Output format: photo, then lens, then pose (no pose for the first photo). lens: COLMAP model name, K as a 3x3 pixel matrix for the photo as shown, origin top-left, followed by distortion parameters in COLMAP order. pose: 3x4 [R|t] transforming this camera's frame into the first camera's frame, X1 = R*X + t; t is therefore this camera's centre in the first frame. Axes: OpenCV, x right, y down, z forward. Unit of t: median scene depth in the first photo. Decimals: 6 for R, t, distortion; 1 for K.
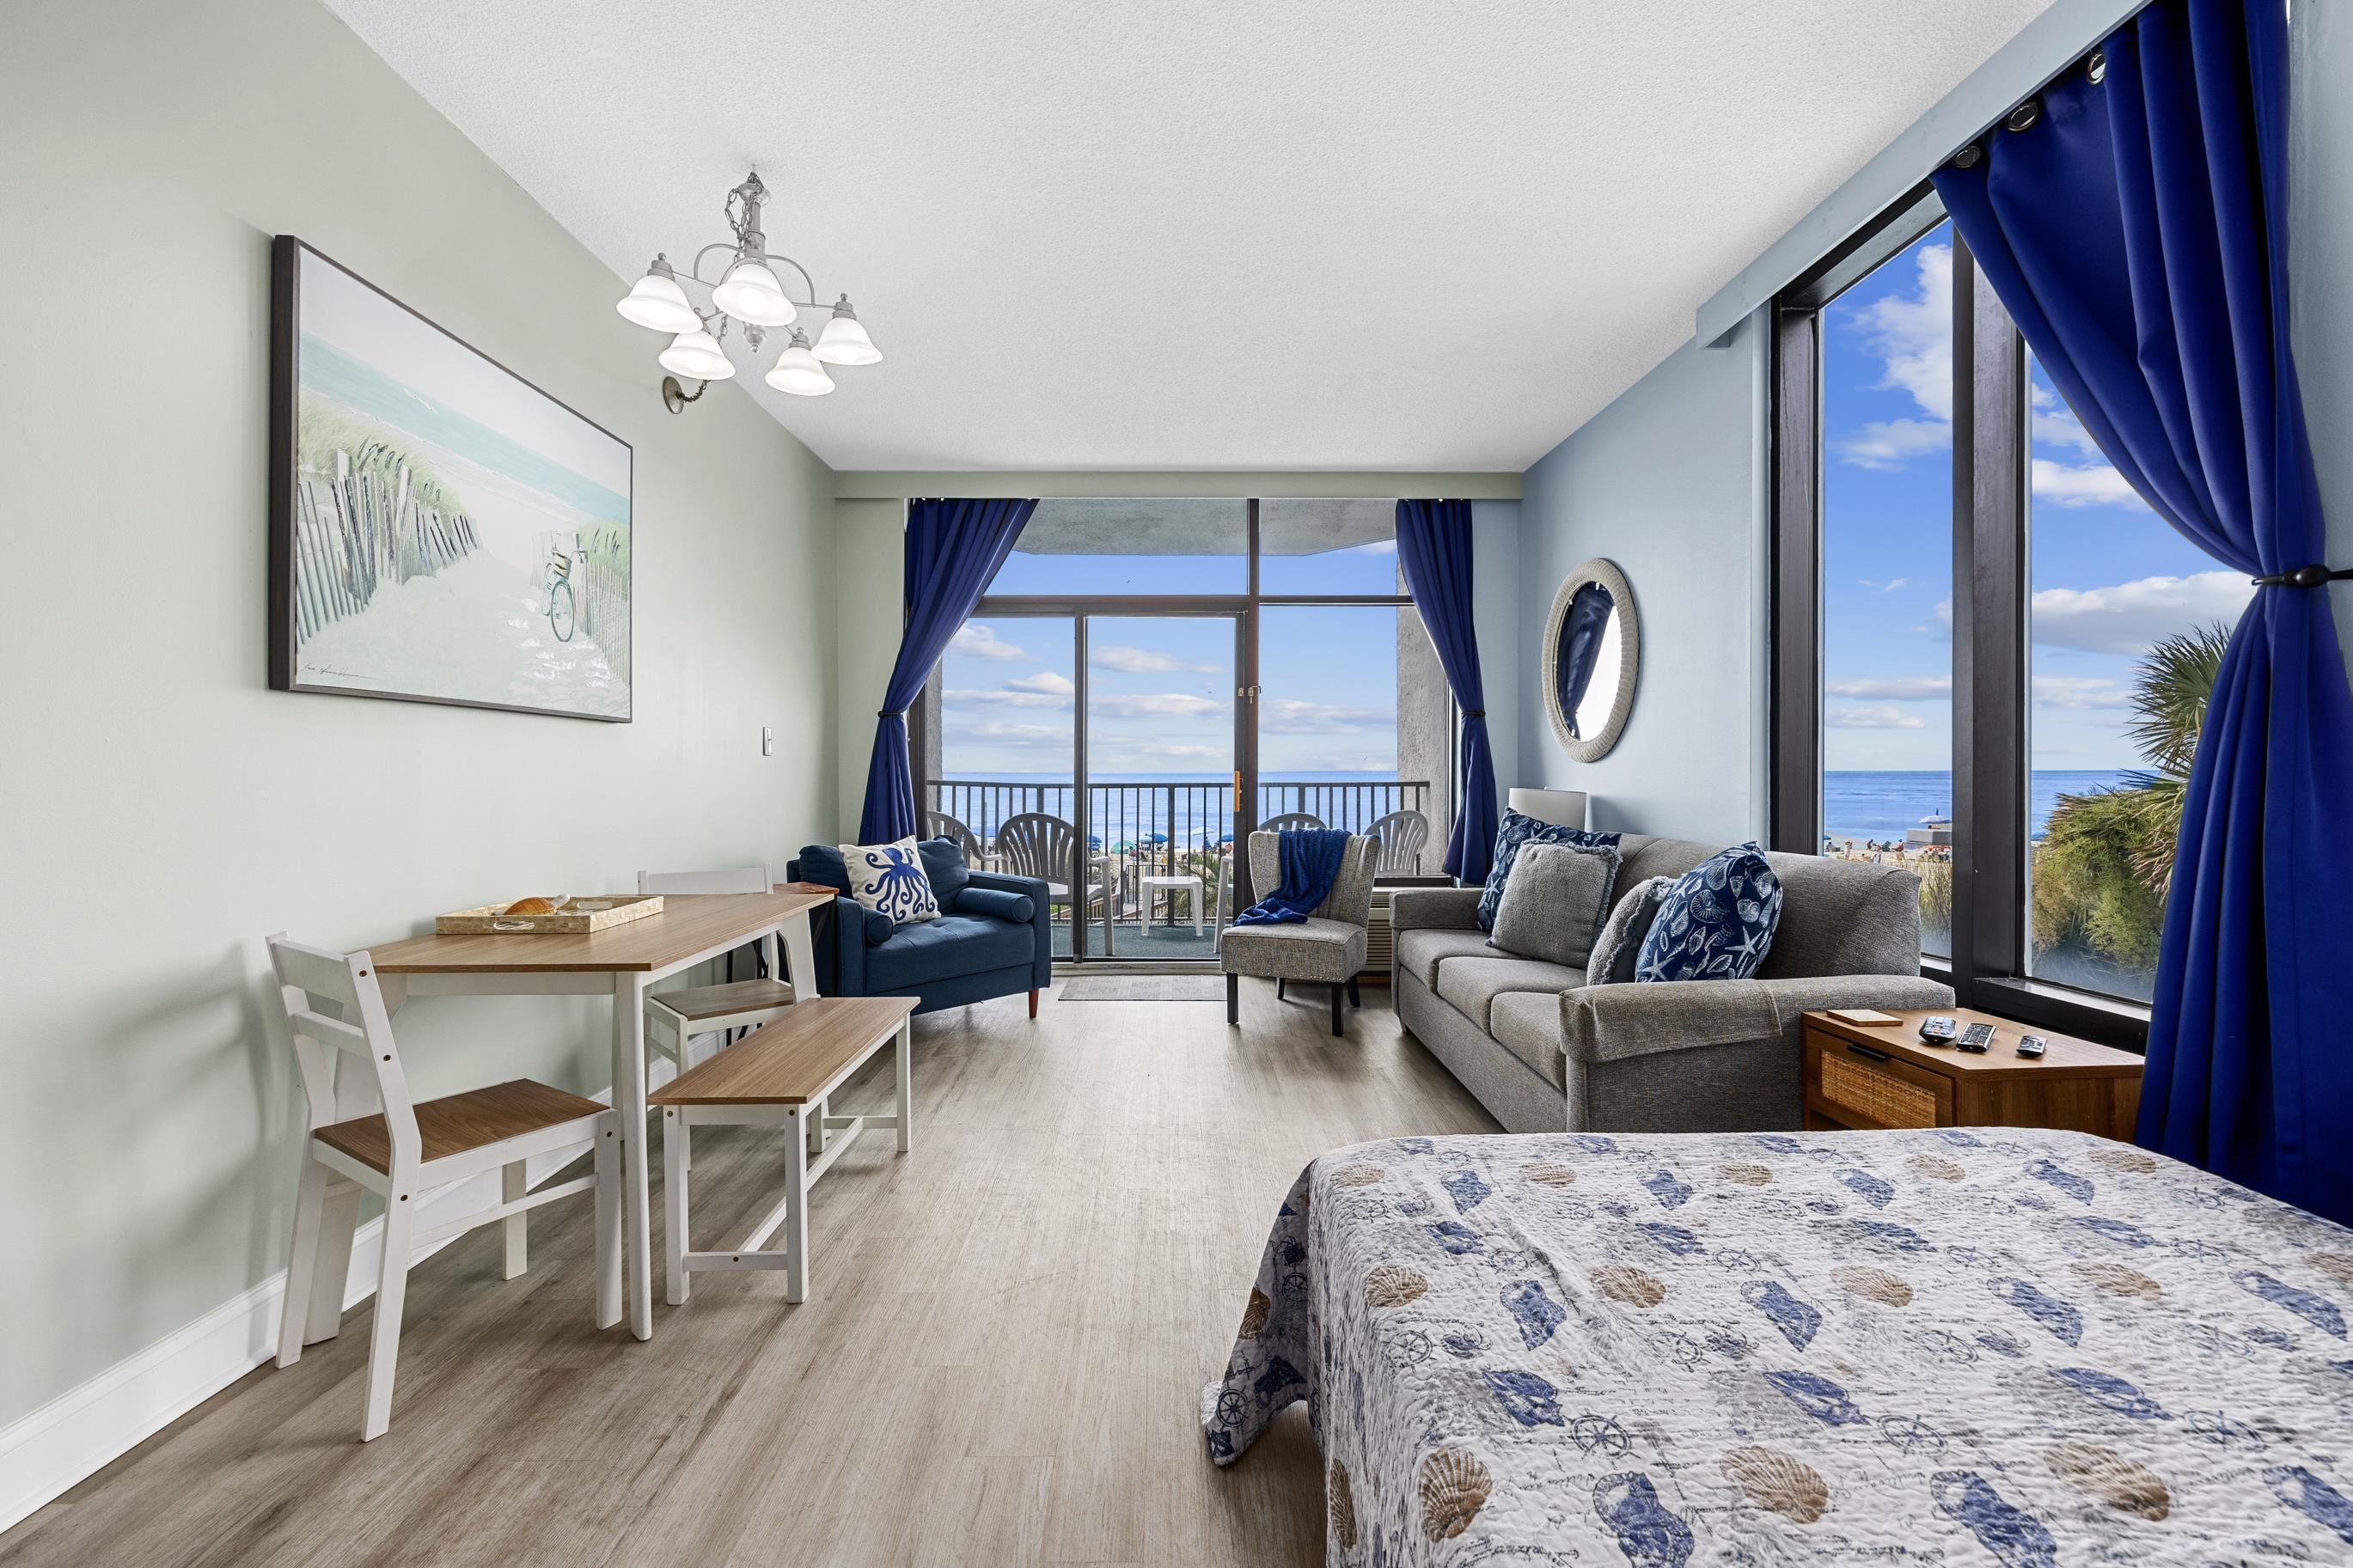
lens RADIAL K [[927.4, 0, 1167.9], [0, 927.4, 782.6], [0, 0, 1]] dist [-0.003668, -0.000201]
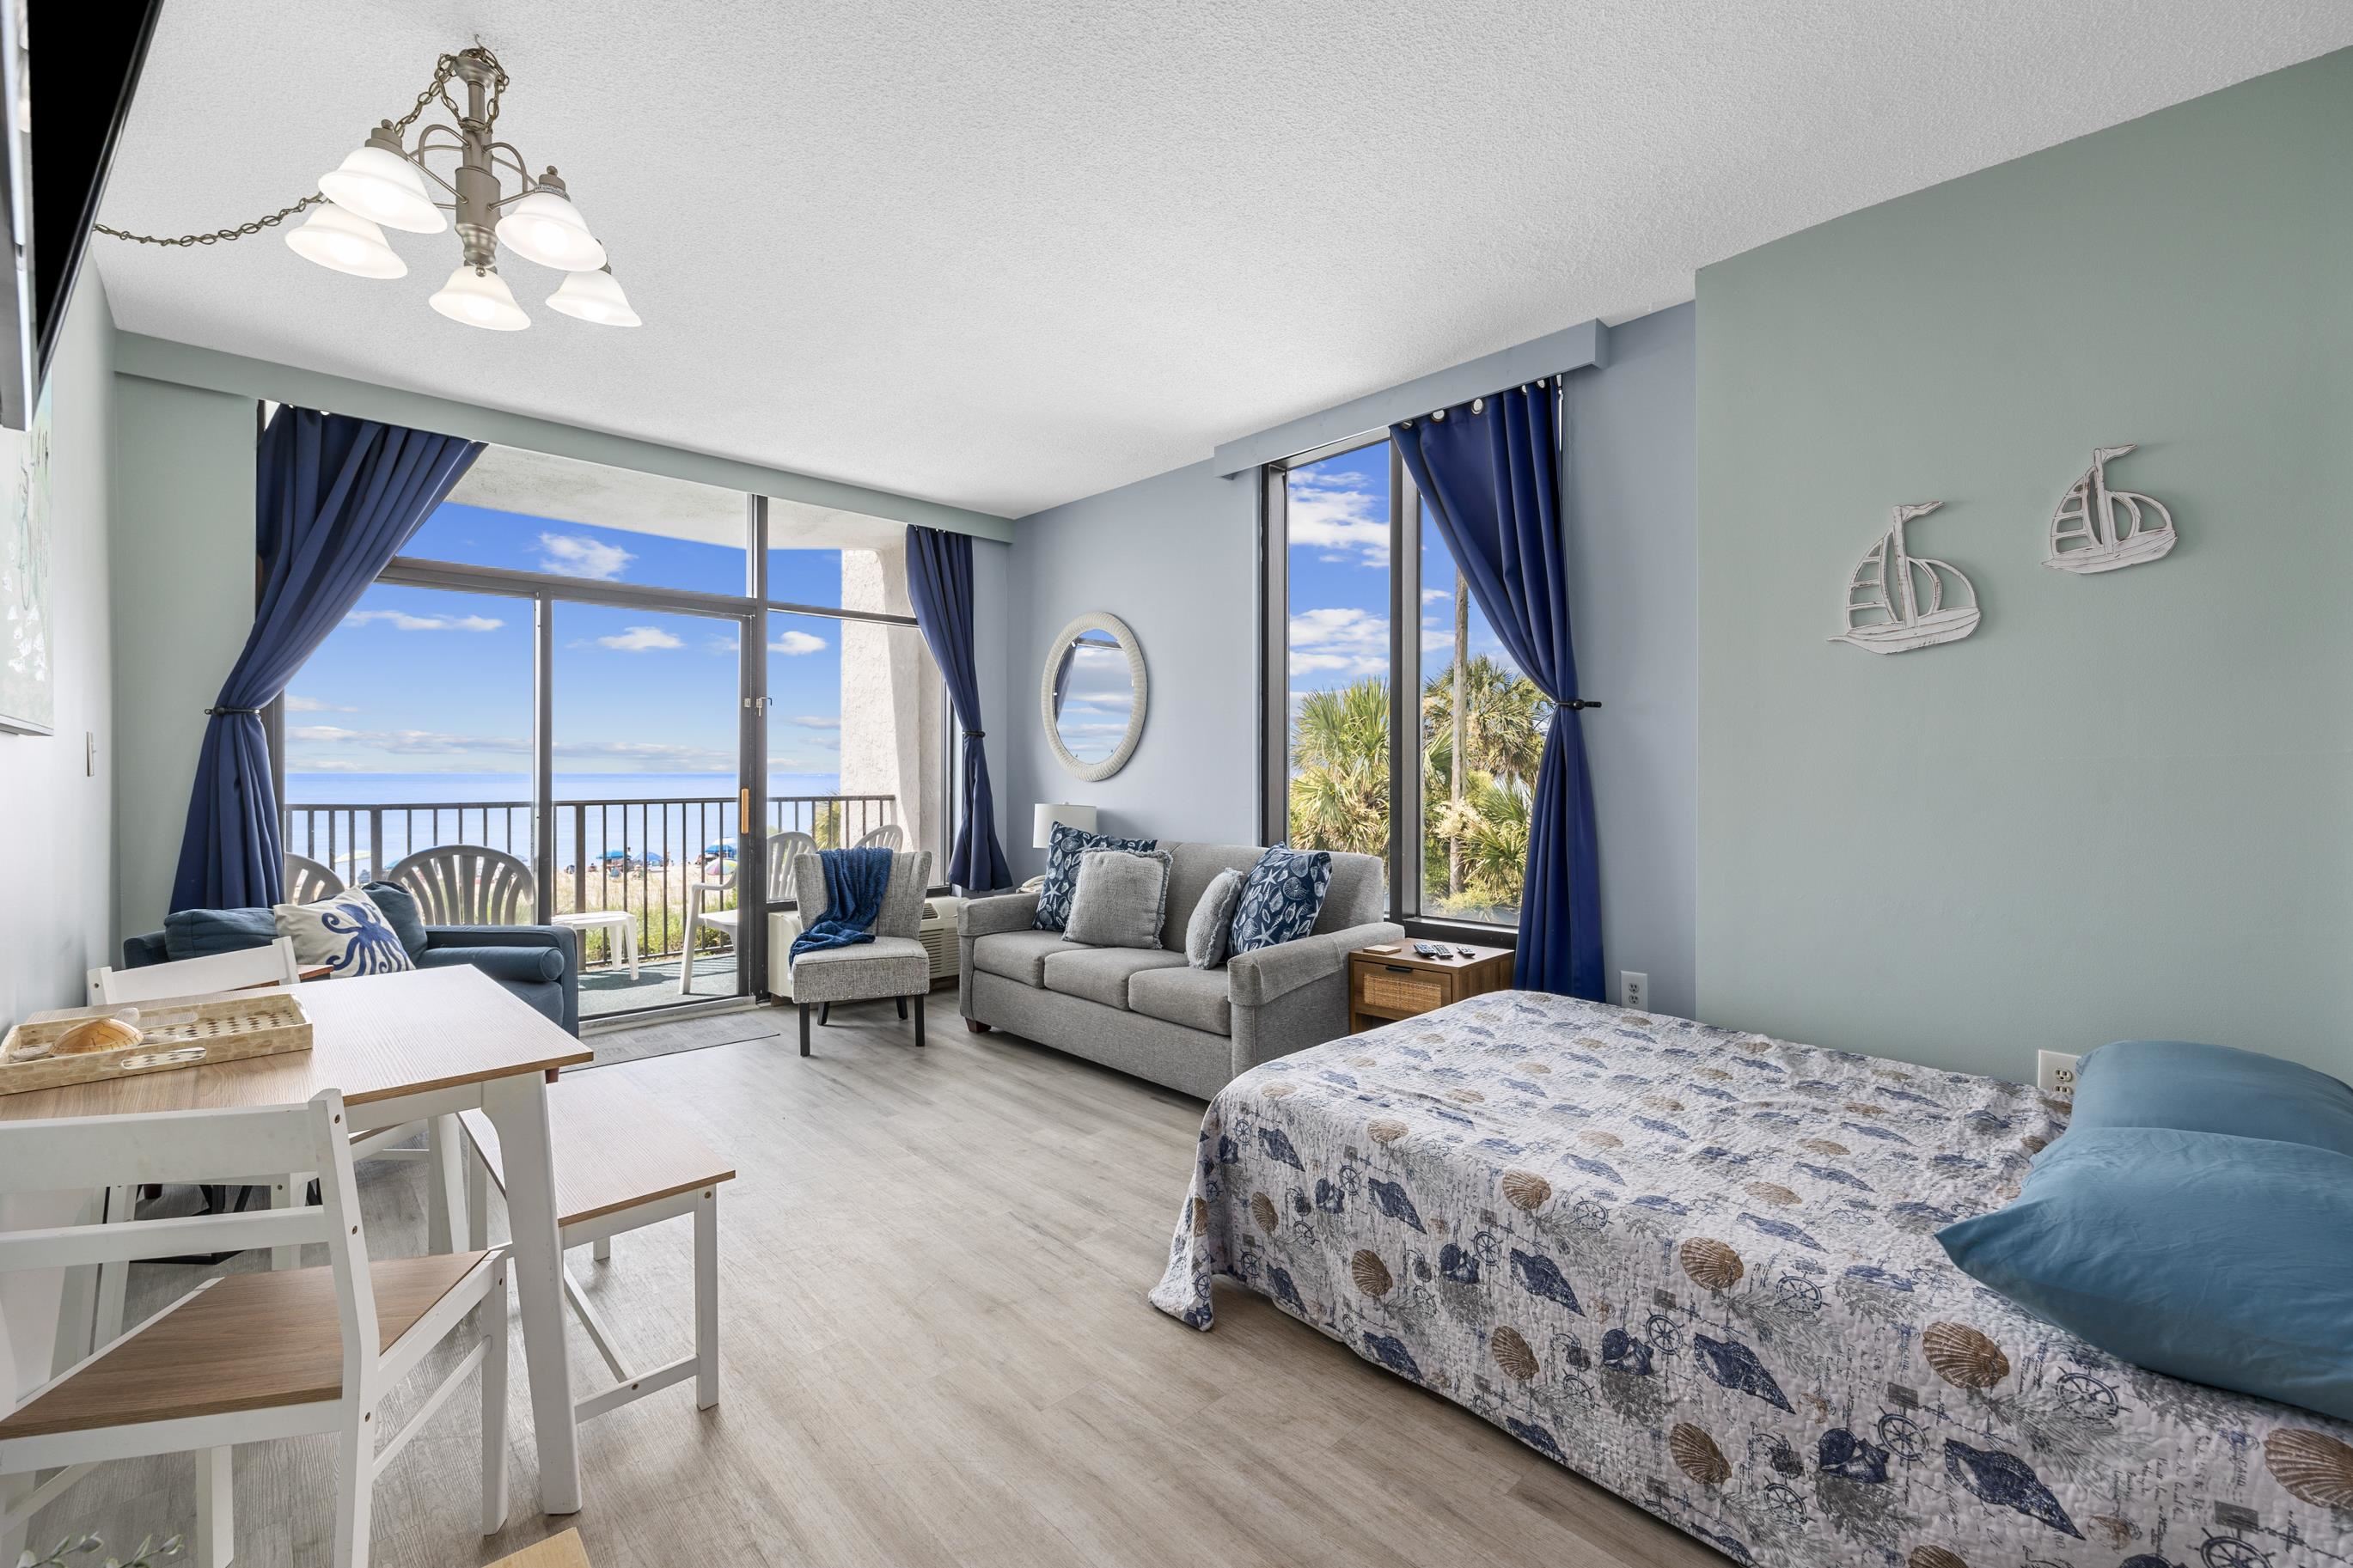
lens RADIAL K [[985.8, 0, 1176.5], [0, 985.8, 784.0], [0, 0, 1]] dist [0.003171, 0.000103]
pose [[0.734102, -0.006440, 0.679008, -0.616346], [0.007341, 0.999972, 0.001548, -0.035457], [-0.678999, 0.003848, 0.734129, -0.013847]]
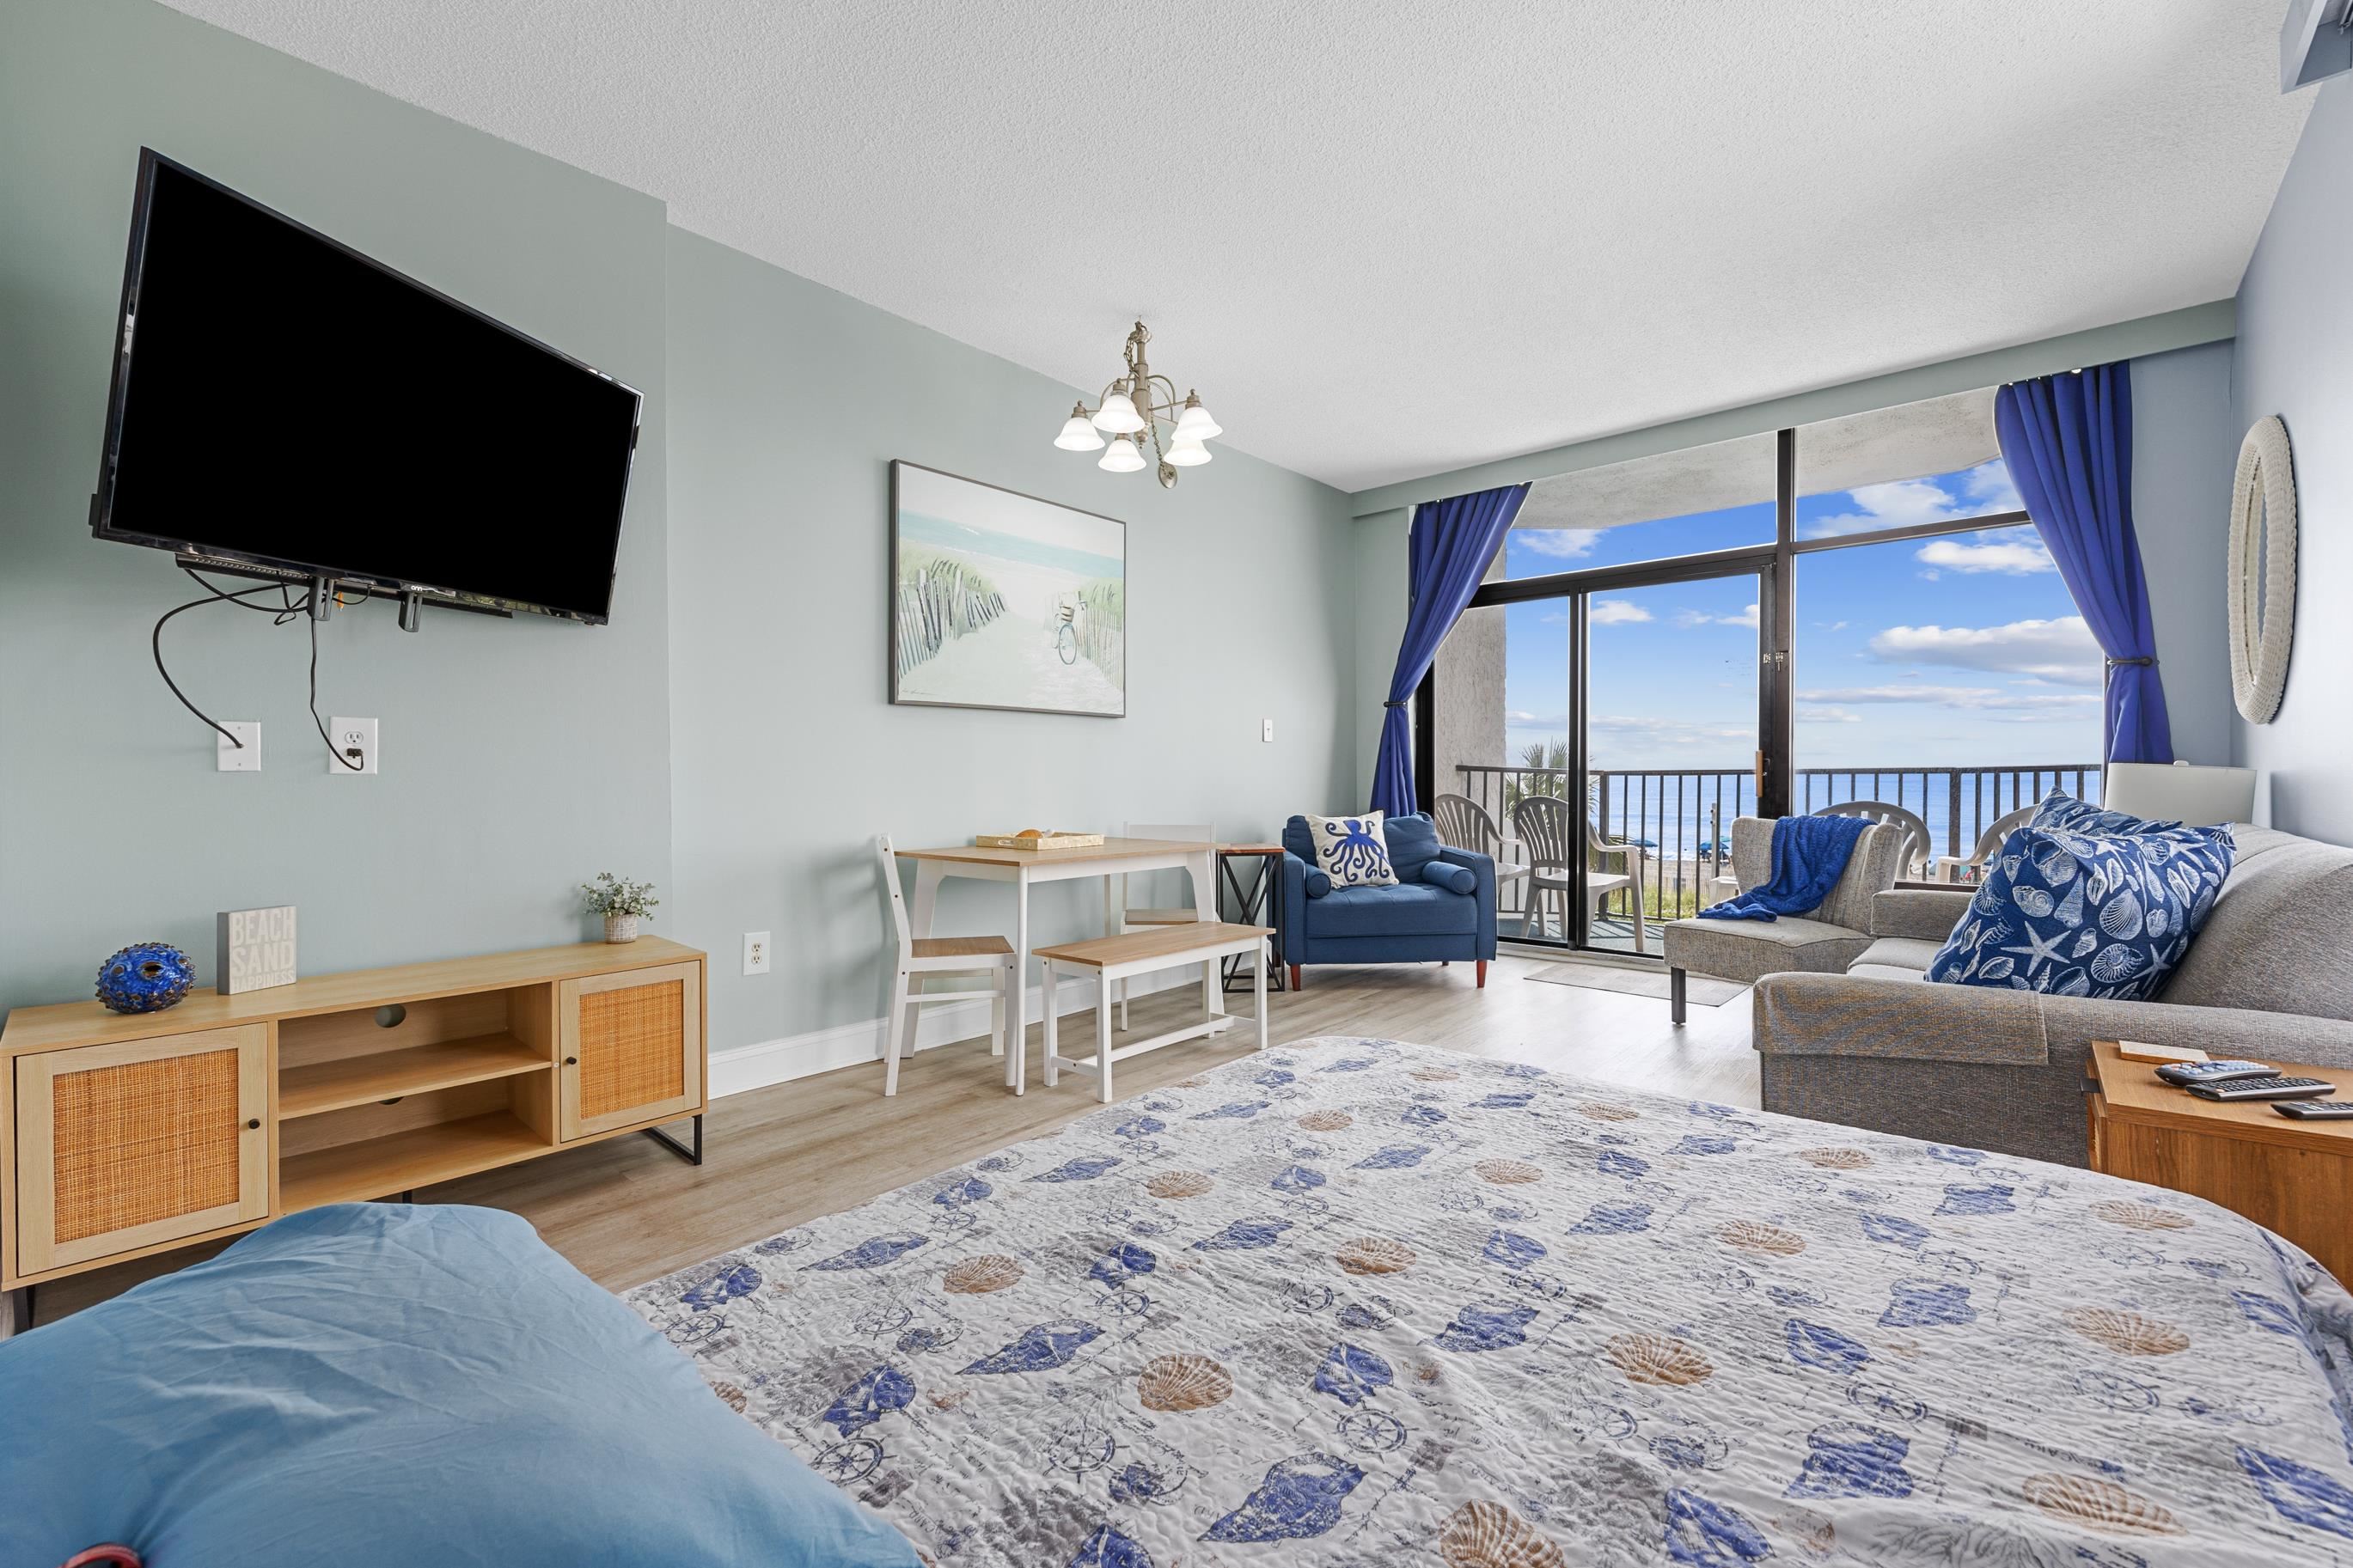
lens RADIAL K [[973.0, 0, 1202.6], [0, 973.0, 786.8], [0, 0, 1]] dist [0.000723, -0.000012]
pose [[0.752168, 0.007142, -0.658933, 0.634238], [-0.004179, 0.999973, 0.006069, 0.041296], [0.658958, -0.001811, 0.752177, -0.053520]]
